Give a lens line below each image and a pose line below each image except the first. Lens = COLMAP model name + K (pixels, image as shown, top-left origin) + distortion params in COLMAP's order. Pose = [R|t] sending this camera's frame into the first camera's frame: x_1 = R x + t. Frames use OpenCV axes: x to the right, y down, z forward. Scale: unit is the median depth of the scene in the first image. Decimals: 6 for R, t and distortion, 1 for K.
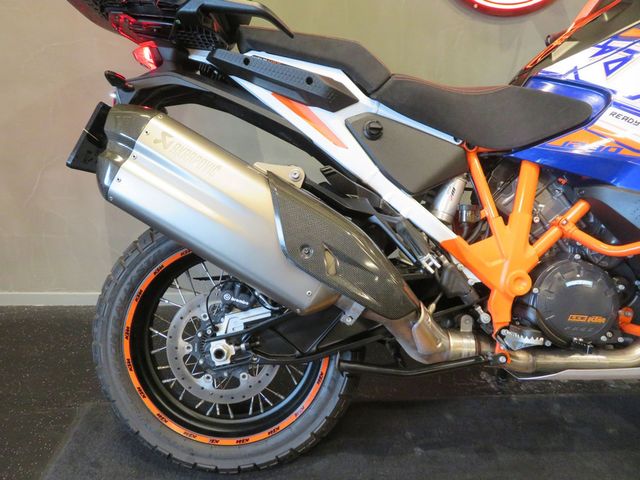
lens RADIAL K [[459.4, 0, 320.0], [0, 459.4, 240.0], [0, 0, 1]] dist [-0.004620, 0.003454]
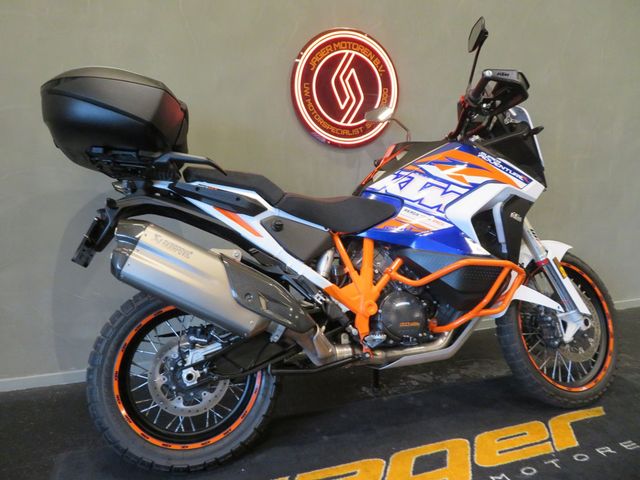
lens RADIAL K [[459.4, 0, 320.0], [0, 459.4, 240.0], [0, 0, 1]] dist [-0.004620, 0.003454]
pose [[0.963822, -0.062418, 0.259135, -0.170106], [0.110856, 0.977994, -0.176746, 0.123423], [-0.242400, 0.199078, 0.949532, -0.609072]]
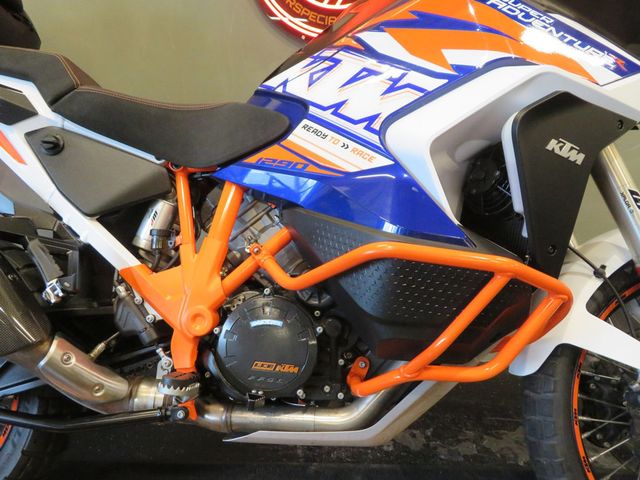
lens RADIAL K [[459.4, 0, 320.0], [0, 459.4, 240.0], [0, 0, 1]] dist [-0.004620, 0.003454]
pose [[0.997938, 0.017828, -0.061660, 0.677873], [-0.024974, 0.992801, -0.117141, 0.037418], [0.059128, 0.118440, 0.991199, 0.151842]]
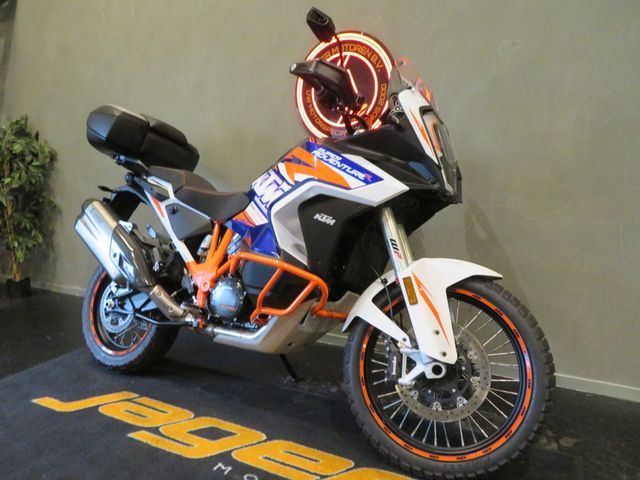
lens RADIAL K [[464.8, 0, 320.0], [0, 464.8, 240.0], [0, 0, 1]] dist [-0.004890, 0.001159]
pose [[0.858908, 0.055869, -0.509074, 1.807832], [-0.163609, 0.971876, -0.169379, 0.156150], [0.485293, 0.228770, 0.843893, -0.492041]]
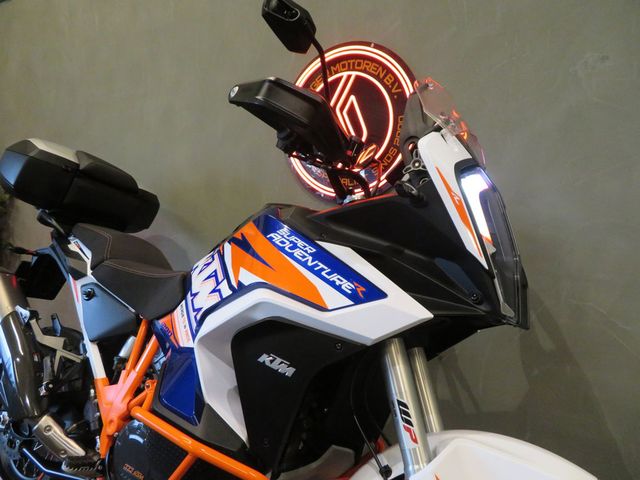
lens RADIAL K [[459.4, 0, 320.0], [0, 459.4, 240.0], [0, 0, 1]] dist [-0.004620, 0.003454]
pose [[0.825046, 0.057457, -0.562136, 1.546881], [-0.201515, 0.959324, -0.197709, -0.257240], [0.527911, 0.276398, 0.803065, 0.125859]]
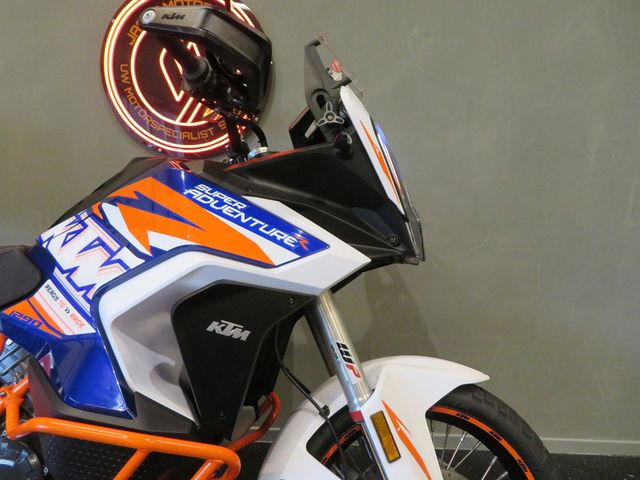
lens RADIAL K [[459.4, 0, 320.0], [0, 459.4, 240.0], [0, 0, 1]] dist [-0.004620, 0.003454]
pose [[0.996898, 0.023496, -0.075111, 1.219913], [-0.036546, 0.983459, -0.177405, -0.205377], [0.069700, 0.179600, 0.981267, 0.038943]]
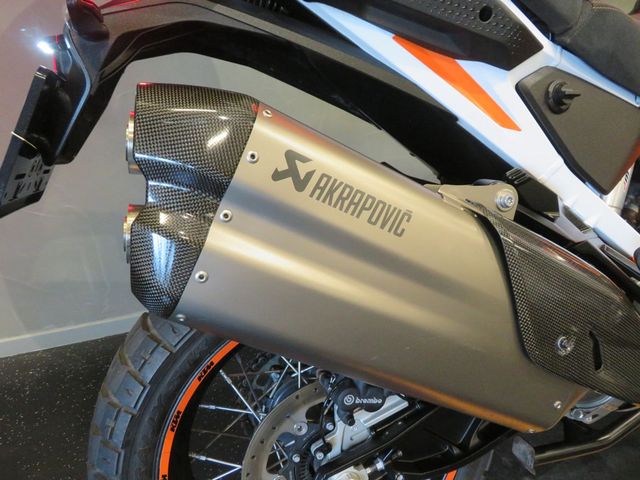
lens RADIAL K [[459.4, 0, 320.0], [0, 459.4, 240.0], [0, 0, 1]] dist [-0.004620, 0.003454]
pose [[0.950717, -0.147655, 0.272643, -0.375351], [0.099743, 0.978232, 0.181972, -0.194508], [-0.293578, -0.145809, 0.944750, 0.486317]]
